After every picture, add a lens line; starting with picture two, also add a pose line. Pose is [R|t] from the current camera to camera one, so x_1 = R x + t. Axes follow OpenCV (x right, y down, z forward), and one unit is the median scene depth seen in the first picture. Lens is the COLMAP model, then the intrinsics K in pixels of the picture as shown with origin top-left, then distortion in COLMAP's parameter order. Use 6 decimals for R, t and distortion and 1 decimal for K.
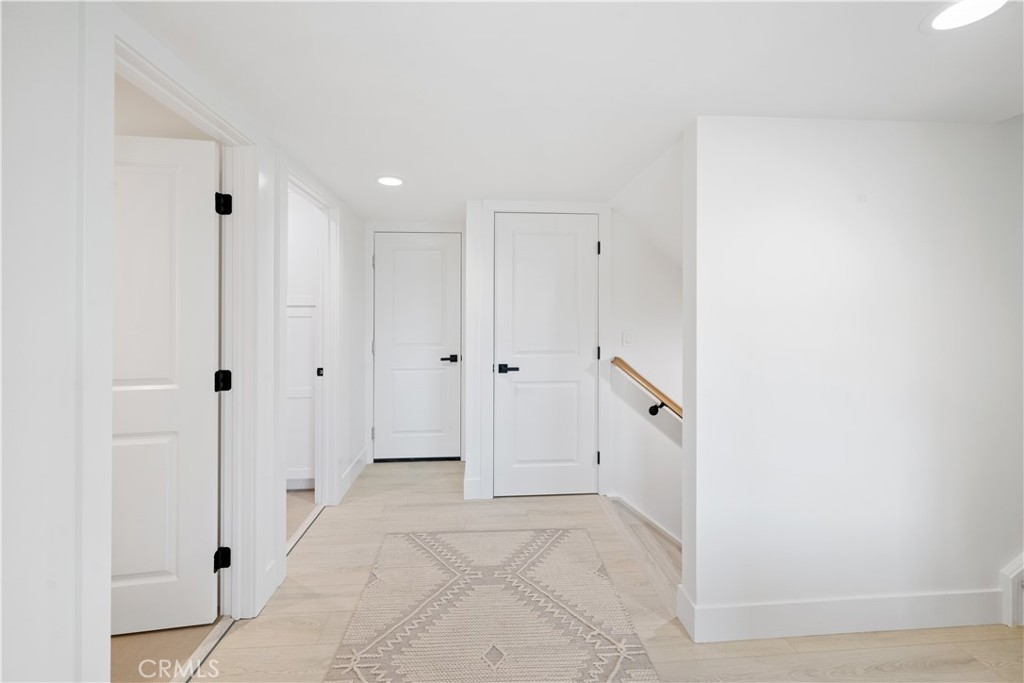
lens RADIAL K [[416.3, 0, 510.4], [0, 416.3, 309.1], [0, 0, 1]] dist [0.000144, 0.000035]
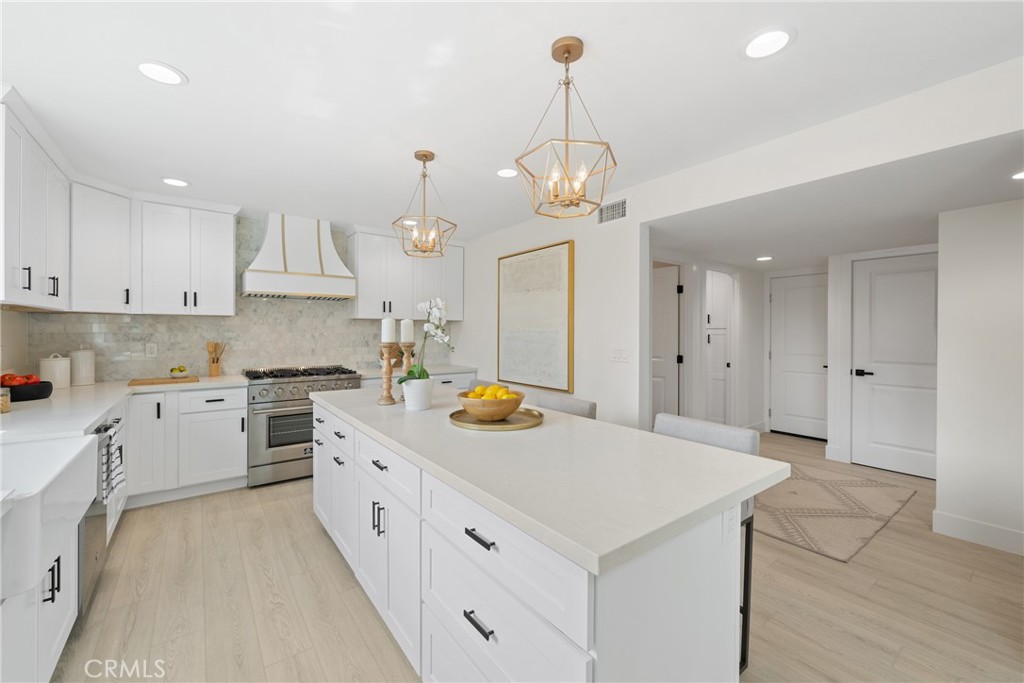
lens RADIAL K [[410.5, 0, 508.6], [0, 410.5, 335.9], [0, 0, 1]] dist [0.001335, 0.000177]
pose [[0.537554, 0.007244, -0.843199, 0.519085], [0.009236, 0.999853, 0.014478, -0.011338], [0.843179, -0.015570, 0.537407, -0.740623]]
